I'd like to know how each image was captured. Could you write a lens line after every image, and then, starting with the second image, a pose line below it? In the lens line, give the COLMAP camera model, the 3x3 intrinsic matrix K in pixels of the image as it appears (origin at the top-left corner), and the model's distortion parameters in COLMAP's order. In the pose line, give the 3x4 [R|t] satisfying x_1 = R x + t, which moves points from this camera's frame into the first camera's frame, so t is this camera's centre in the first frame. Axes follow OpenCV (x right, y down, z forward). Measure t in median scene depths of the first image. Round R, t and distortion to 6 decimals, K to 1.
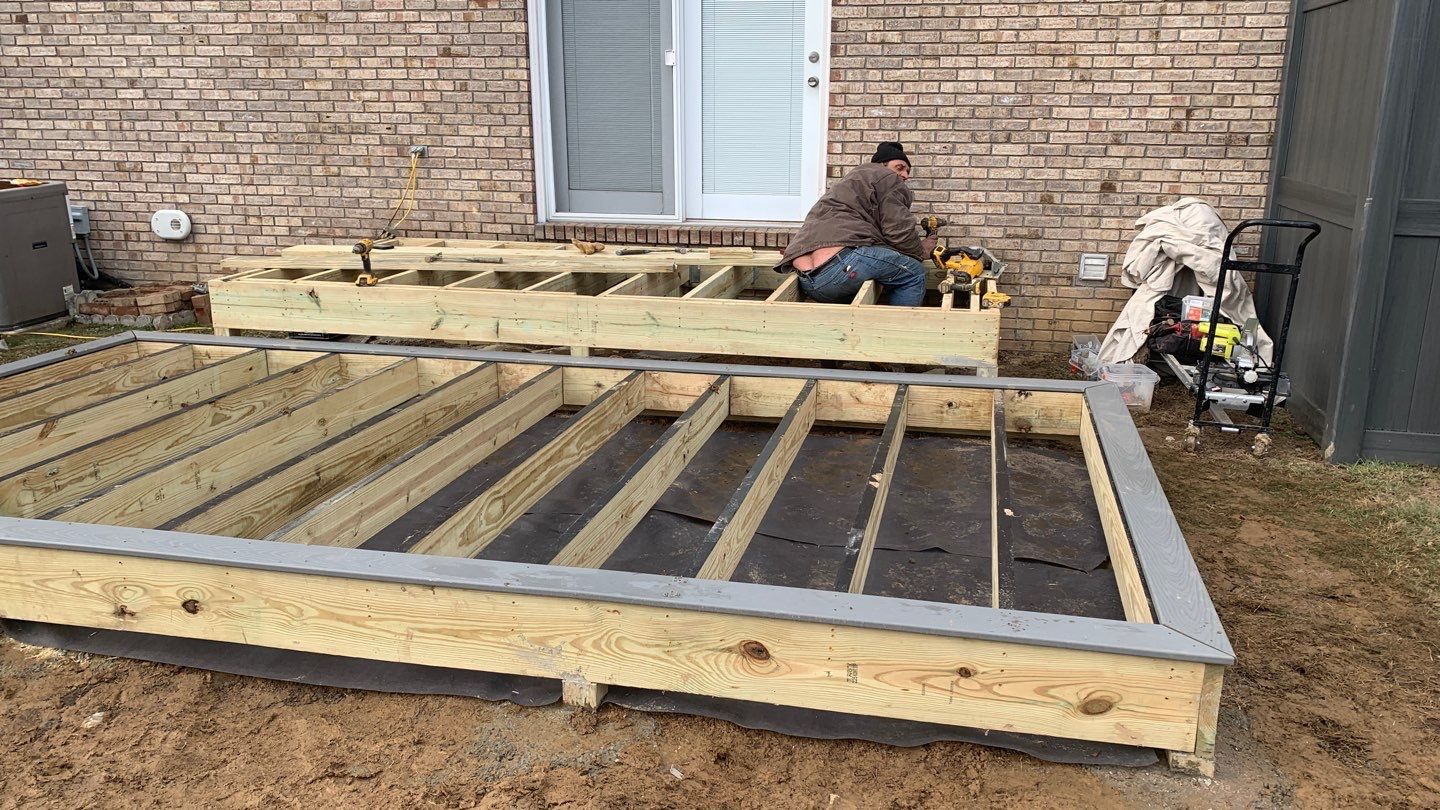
lens RADIAL K [[1091.2, 0, 728.1], [0, 1091.2, 402.5], [0, 0, 1]] dist [0.031472, -0.030505]
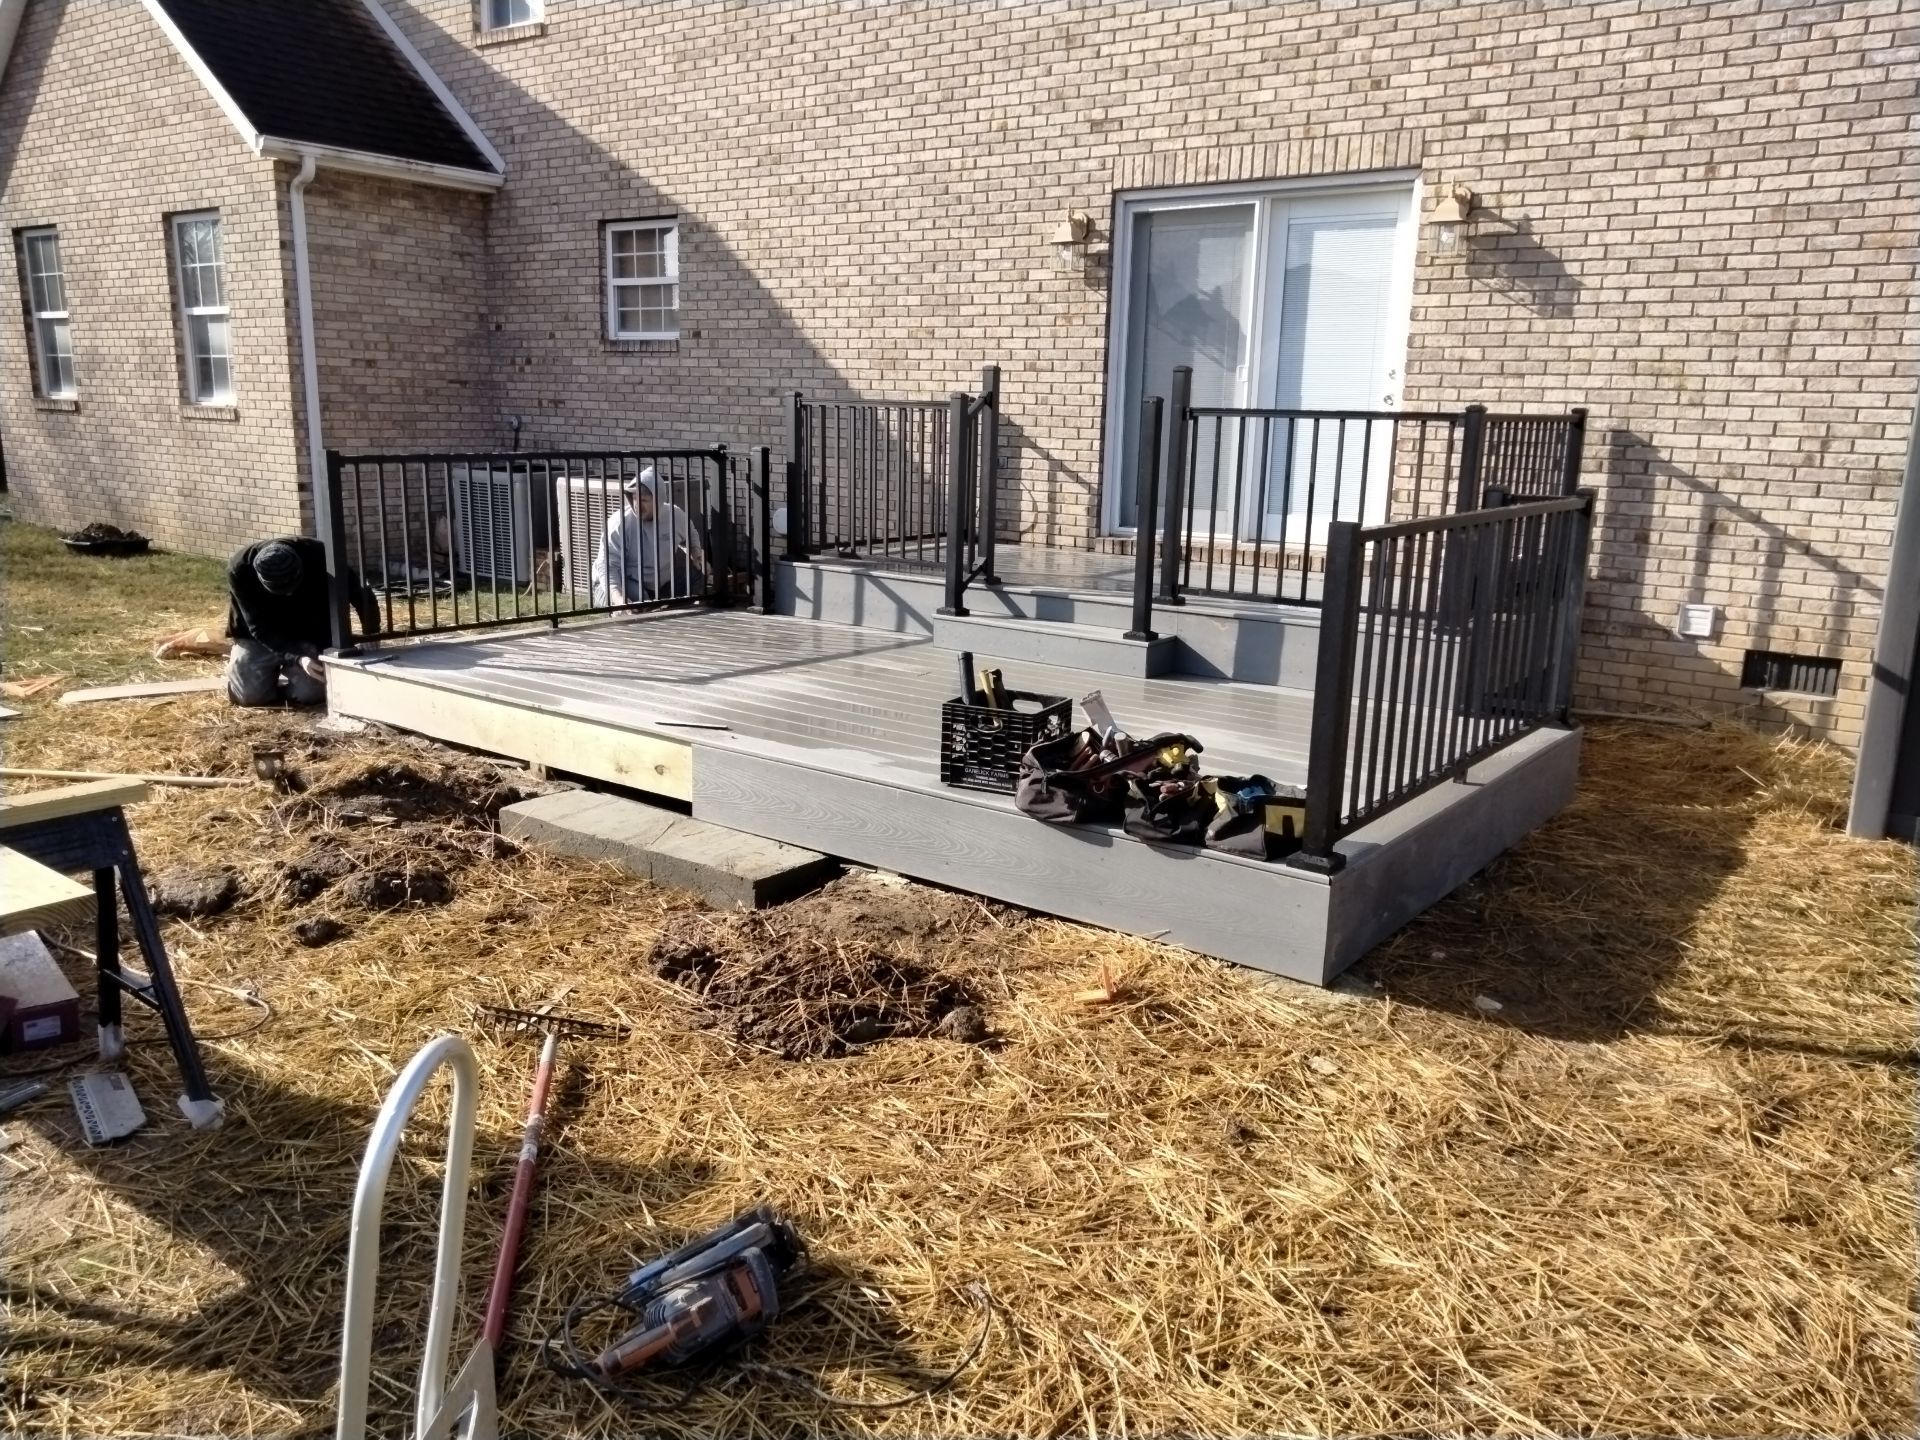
lens RADIAL K [[1419.1, 0, 960.3], [0, 1419.1, 722.5], [0, 0, 1]] dist [0.014952, 0.003958]
pose [[0.911843, 0.107390, -0.396246, 0.247447], [-0.129077, 0.991228, -0.028392, 0.057192], [0.389721, 0.077035, 0.917705, -0.220441]]
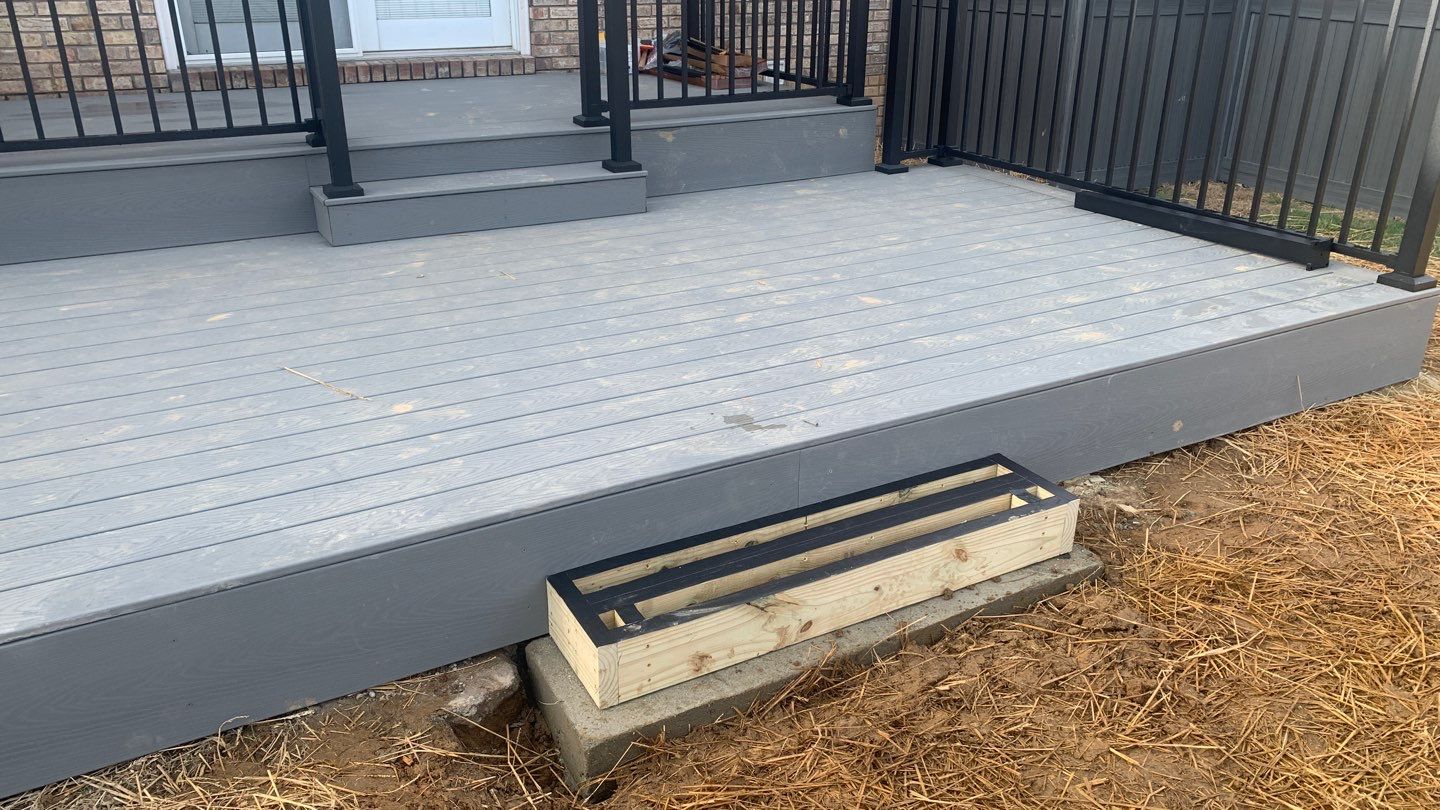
lens RADIAL K [[1091.2, 0, 718.3], [0, 1091.2, 410.7], [0, 0, 1]] dist [0.031472, -0.030505]
pose [[0.756173, -0.260690, 0.600202, -0.425622], [0.173577, 0.964270, 0.200135, -0.025475], [-0.630930, -0.047155, 0.774405, 0.169266]]
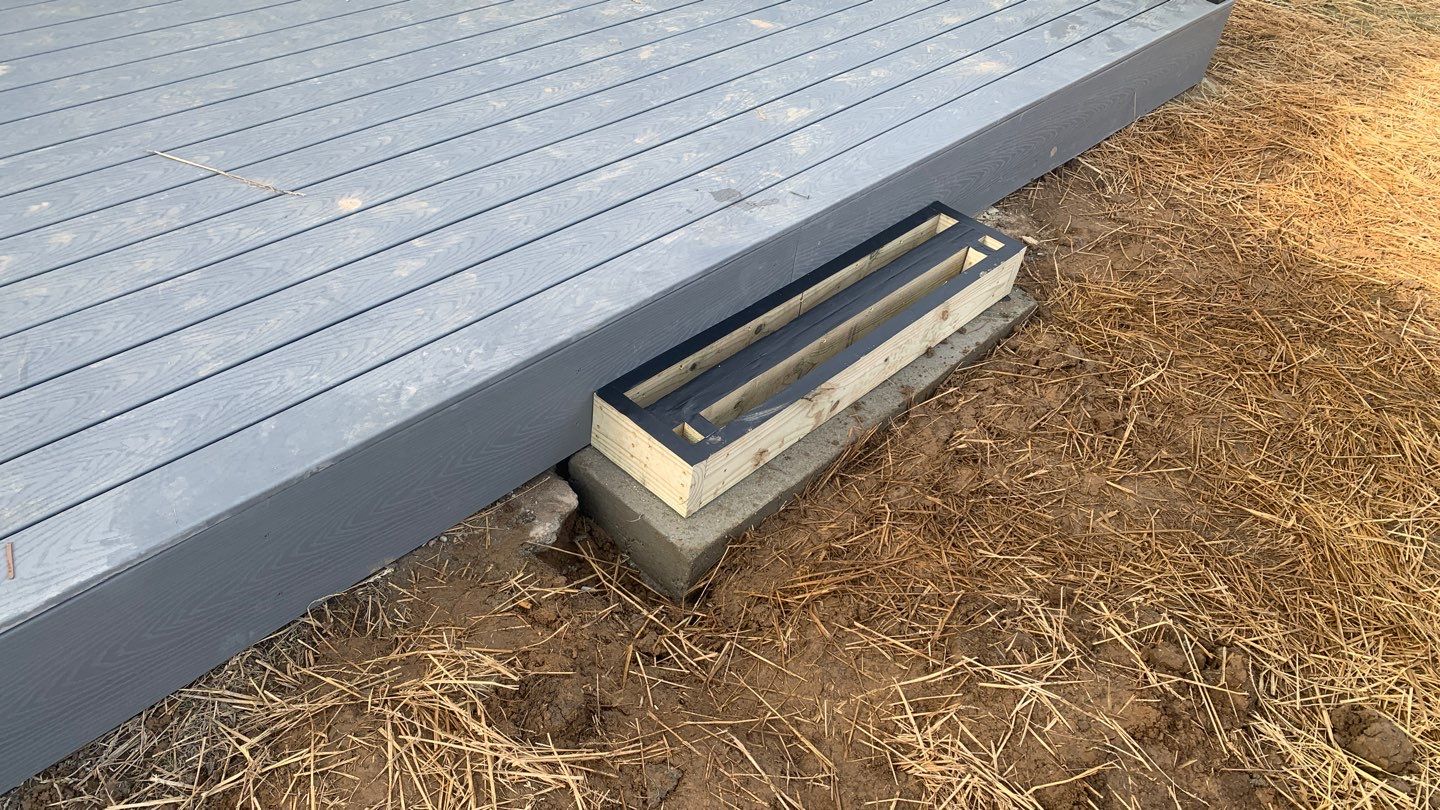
lens RADIAL K [[1091.2, 0, 708.2], [0, 1091.2, 406.9], [0, 0, 1]] dist [0.031472, -0.030505]
pose [[0.510120, -0.518912, 0.685936, -0.482009], [0.123384, 0.833405, 0.538714, -0.082657], [-0.851207, -0.190175, 0.489162, 0.272435]]
